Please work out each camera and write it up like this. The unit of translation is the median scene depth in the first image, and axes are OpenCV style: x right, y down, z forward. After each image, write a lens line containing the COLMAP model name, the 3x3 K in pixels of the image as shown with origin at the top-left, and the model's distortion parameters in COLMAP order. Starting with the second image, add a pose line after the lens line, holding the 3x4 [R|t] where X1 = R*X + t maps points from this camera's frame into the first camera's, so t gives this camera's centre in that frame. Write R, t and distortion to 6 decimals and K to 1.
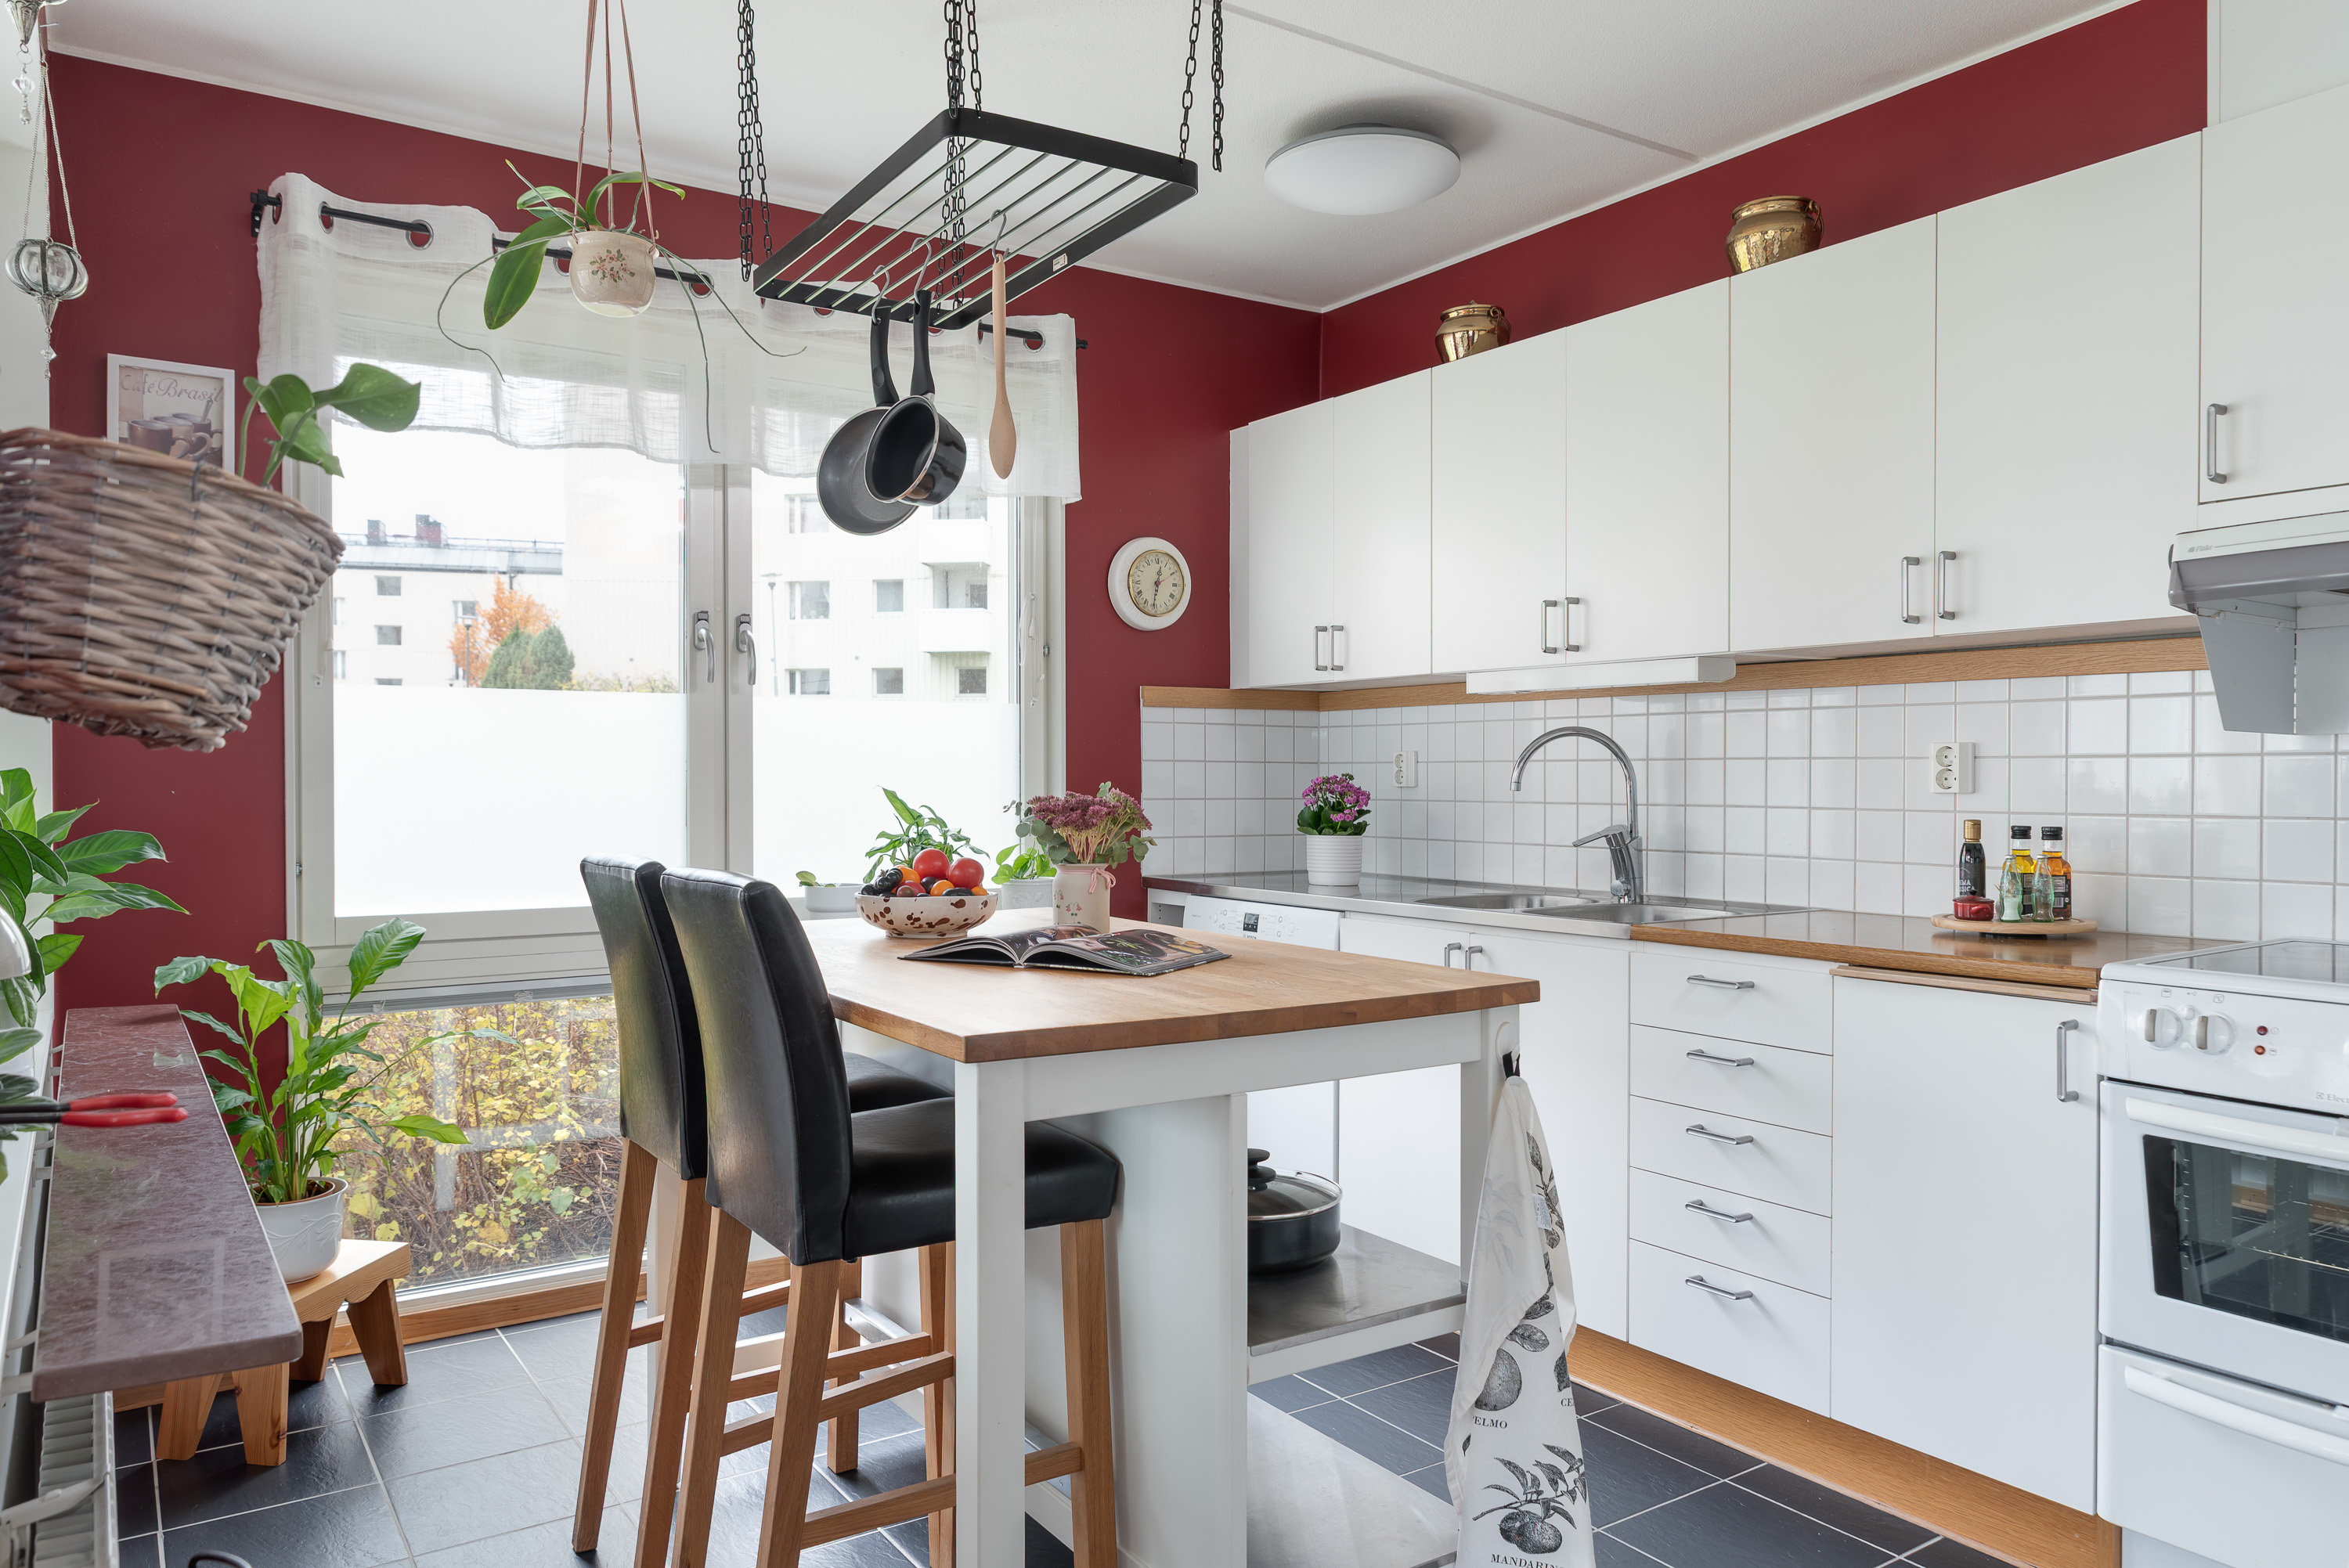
lens RADIAL K [[1591.4, 0, 1210.7], [0, 1591.4, 787.0], [0, 0, 1]] dist [0.008524, -0.000630]
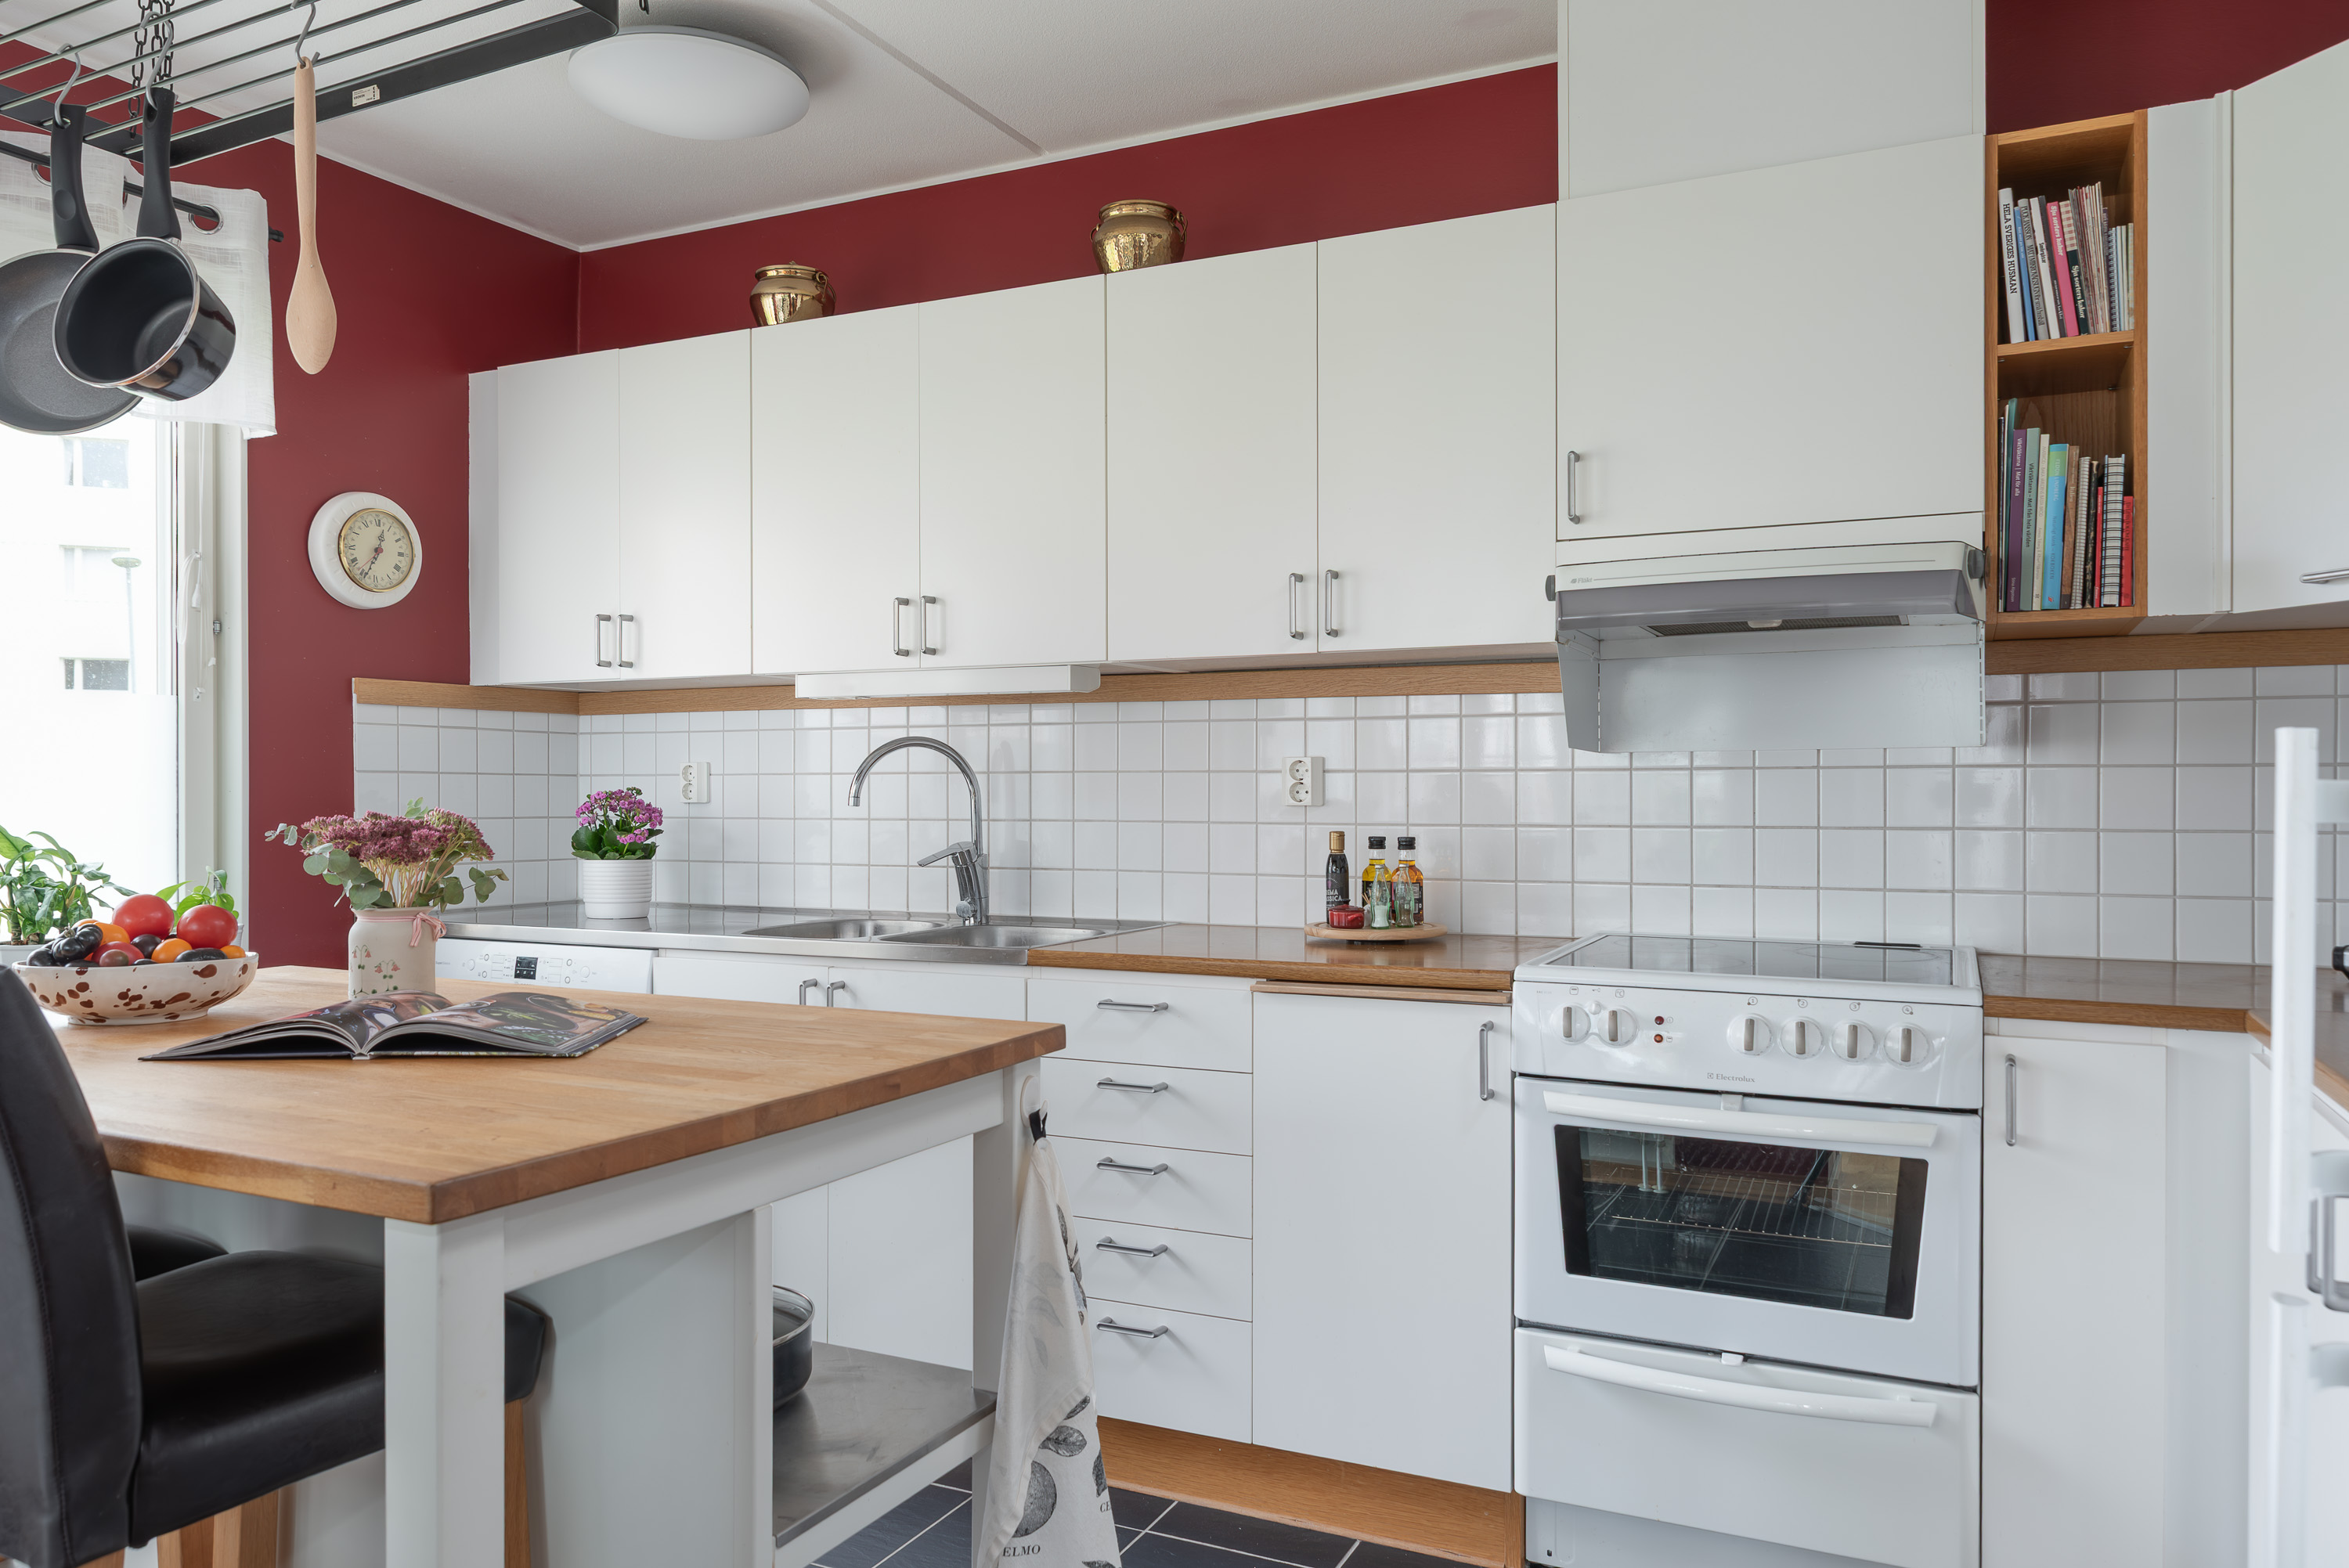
lens RADIAL K [[1591.4, 0, 1210.7], [0, 1591.4, 787.0], [0, 0, 1]] dist [0.008524, -0.000630]
pose [[0.865747, -0.000108, 0.500482, -0.111579], [0.004757, 0.999957, -0.008013, -0.000492], [-0.500459, 0.009317, 0.865710, 0.144843]]
